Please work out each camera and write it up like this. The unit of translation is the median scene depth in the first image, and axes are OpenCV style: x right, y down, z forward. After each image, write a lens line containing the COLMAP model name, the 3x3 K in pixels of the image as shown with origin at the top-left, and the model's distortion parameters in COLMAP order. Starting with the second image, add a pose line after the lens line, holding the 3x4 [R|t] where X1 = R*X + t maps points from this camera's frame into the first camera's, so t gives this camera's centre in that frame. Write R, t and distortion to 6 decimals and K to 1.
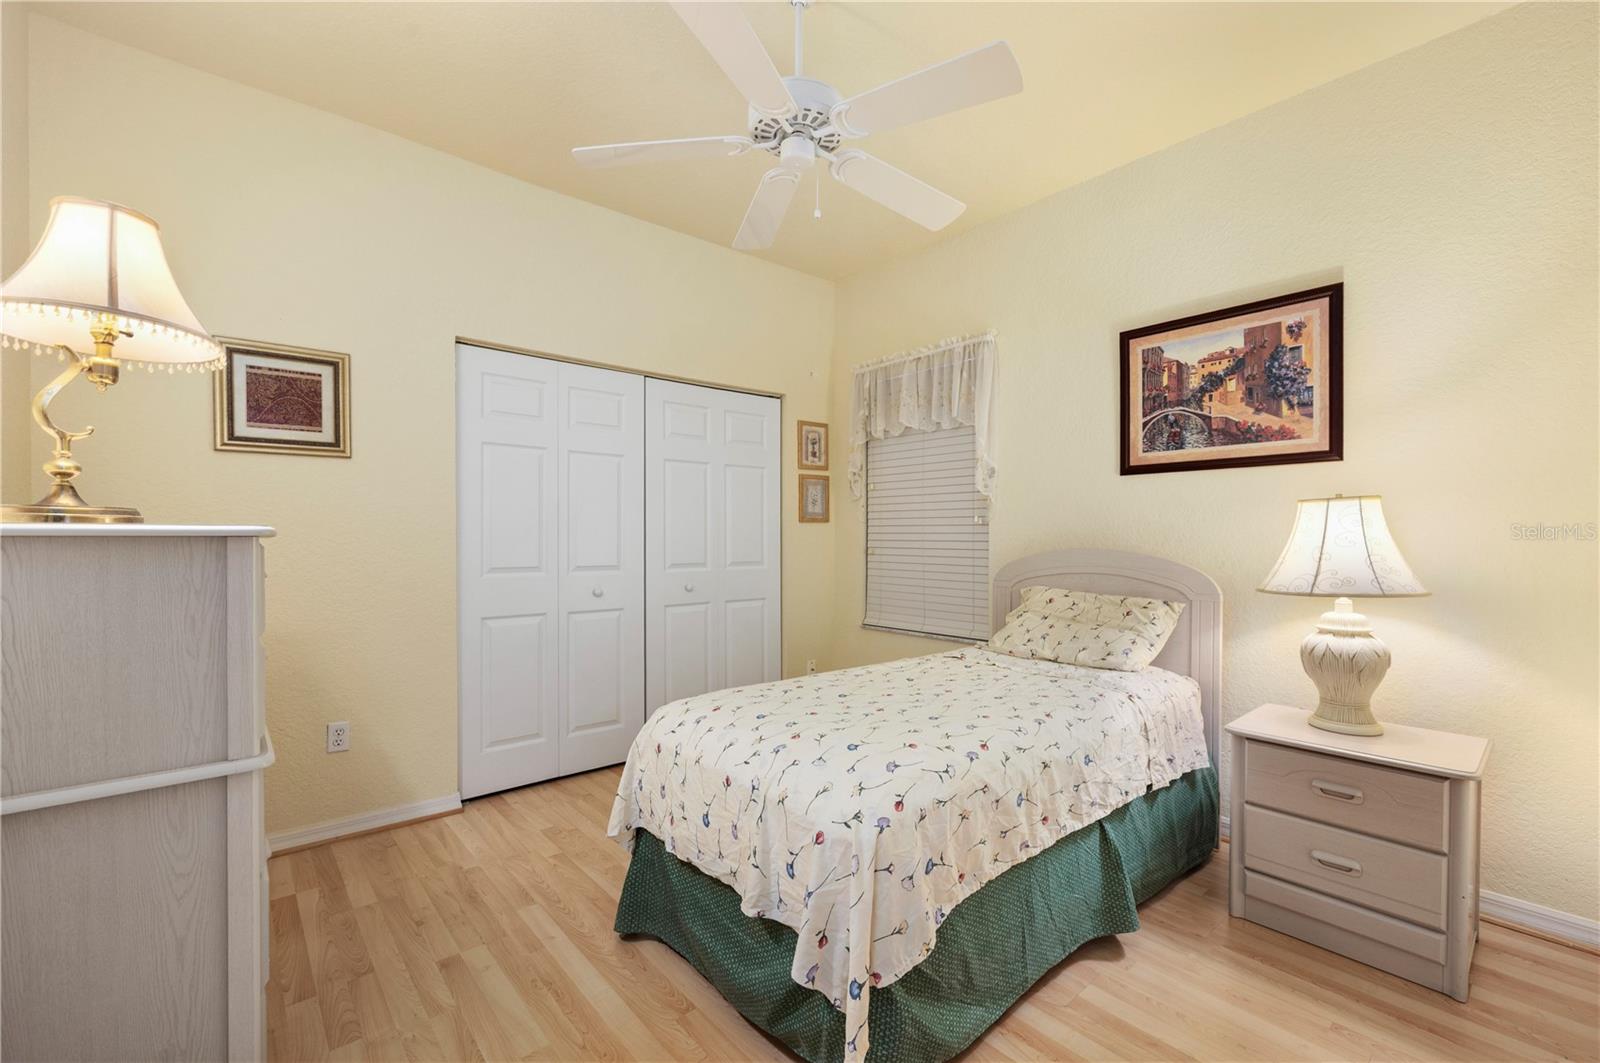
lens RADIAL K [[676.6, 0, 802.4], [0, 676.6, 533.9], [0, 0, 1]] dist [-0.000029, 0.000111]
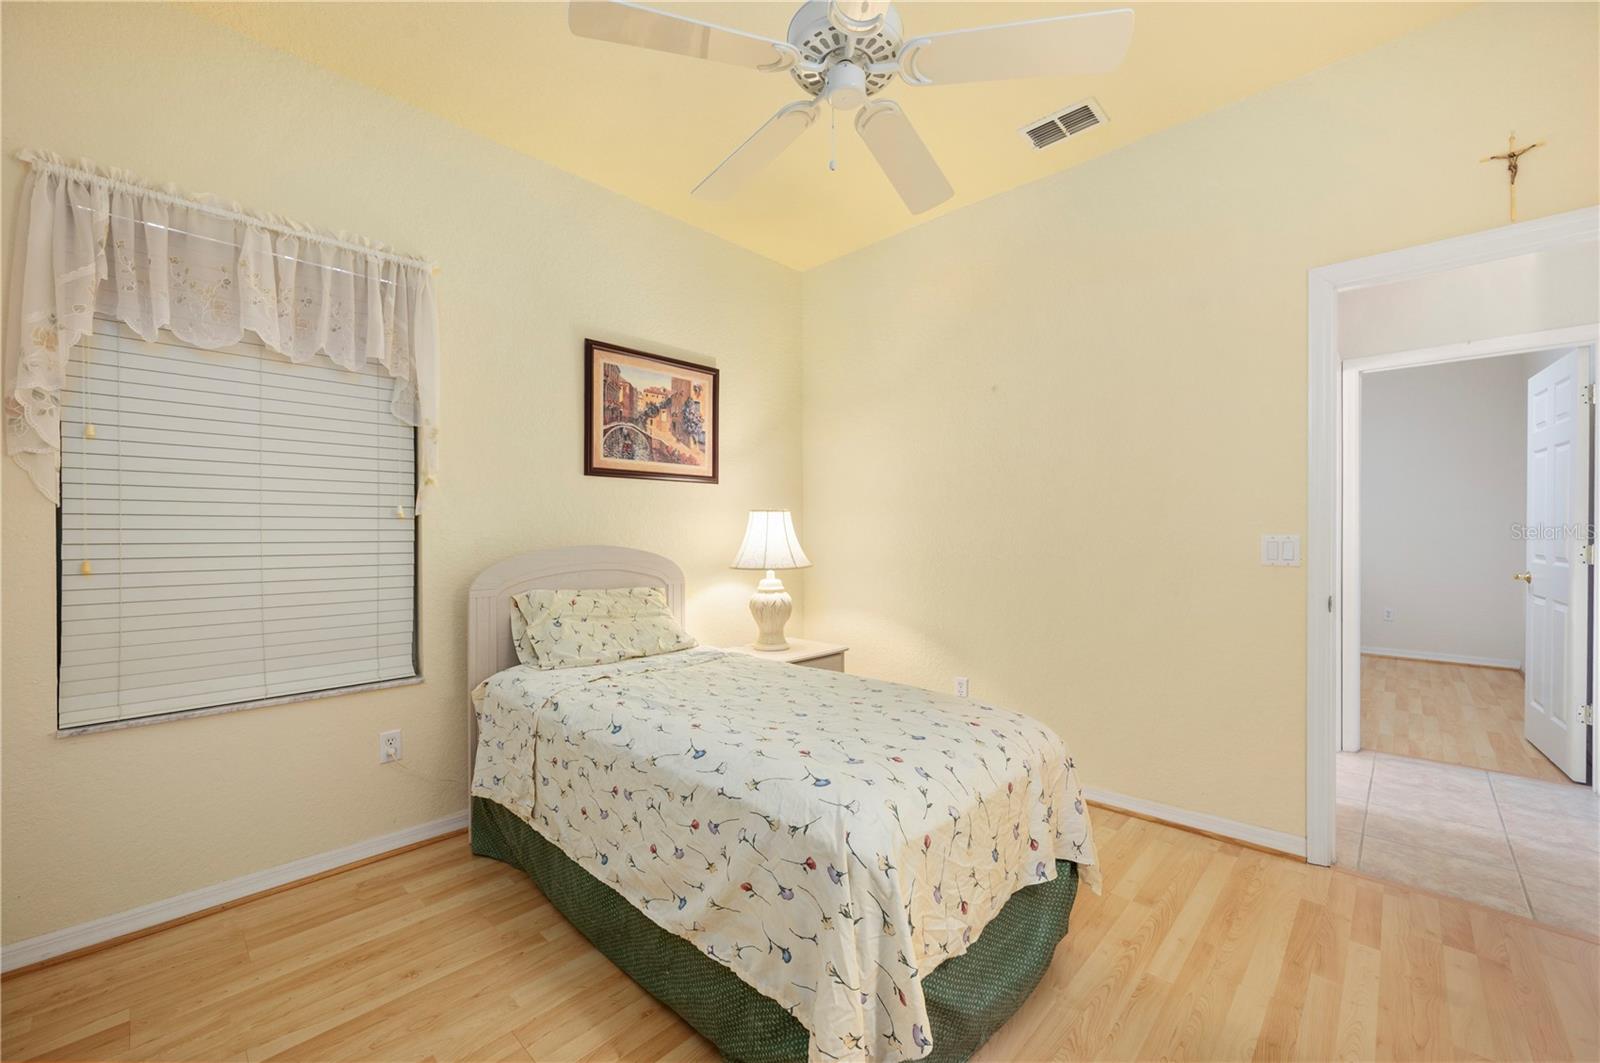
lens RADIAL K [[635.7, 0, 803.4], [0, 635.7, 535.7], [0, 0, 1]] dist [0.004103, -0.000178]
pose [[-0.100332, -0.007511, 0.994926, -0.593173], [-0.001011, 0.999972, 0.007447, -0.000938], [-0.994954, -0.000259, -0.100336, 0.837747]]
